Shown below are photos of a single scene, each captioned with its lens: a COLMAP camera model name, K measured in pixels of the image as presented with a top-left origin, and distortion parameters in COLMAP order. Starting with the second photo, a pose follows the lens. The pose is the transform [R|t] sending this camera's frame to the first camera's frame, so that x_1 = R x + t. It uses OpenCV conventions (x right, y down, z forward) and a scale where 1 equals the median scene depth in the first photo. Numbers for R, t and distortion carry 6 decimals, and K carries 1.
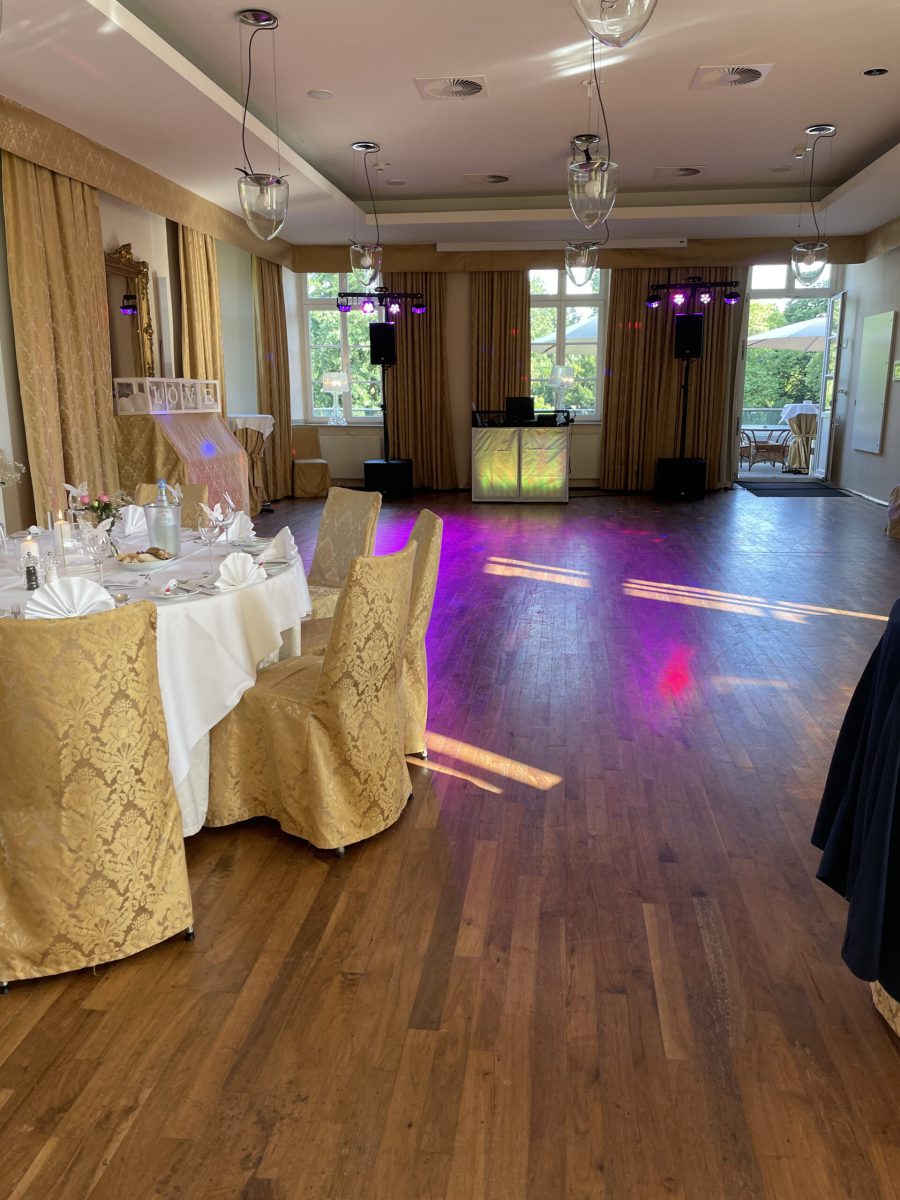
lens RADIAL K [[910.1, 0, 448.1], [0, 910.1, 600.4], [0, 0, 1]] dist [0.028914, -0.002897]
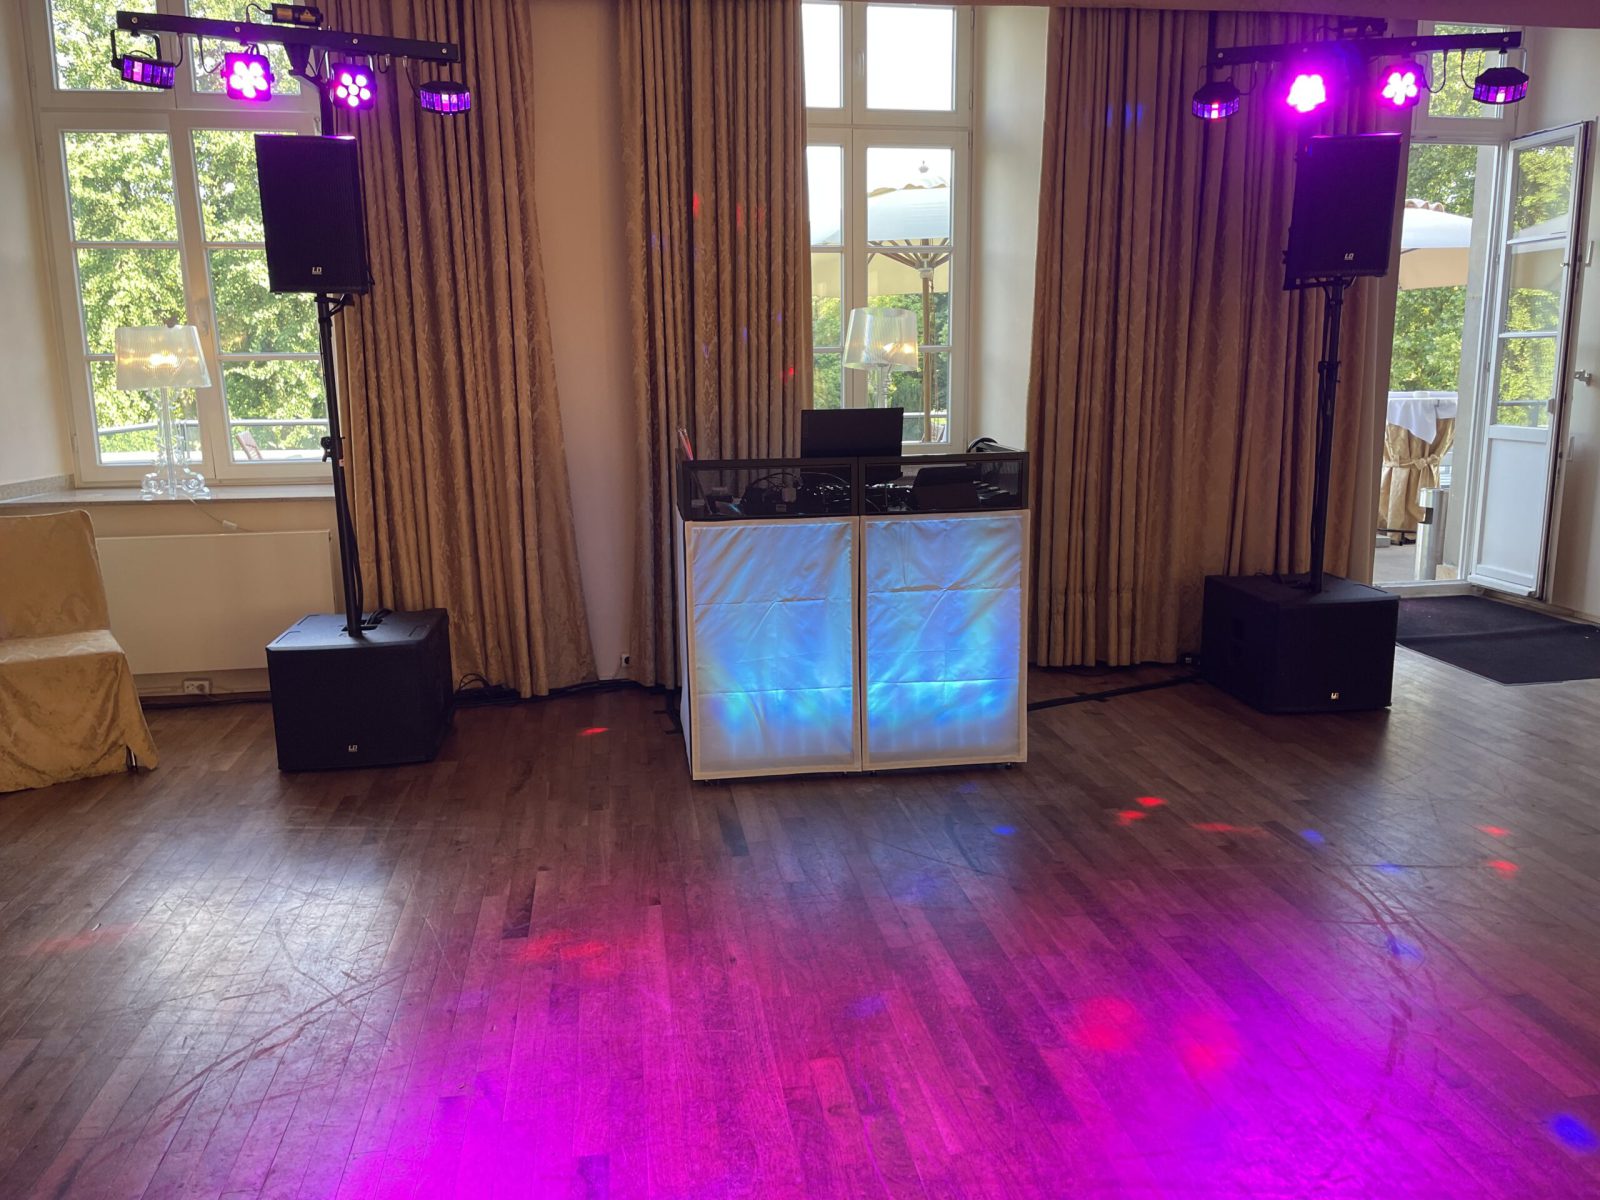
lens RADIAL K [[1213.5, 0, 801.3], [0, 1213.5, 603.4], [0, 0, 1]] dist [0.028914, -0.002897]
pose [[0.960376, -0.060039, 0.272165, -0.038471], [0.068976, 0.997344, -0.023381, -0.147862], [-0.270038, 0.041228, 0.961967, 0.615903]]
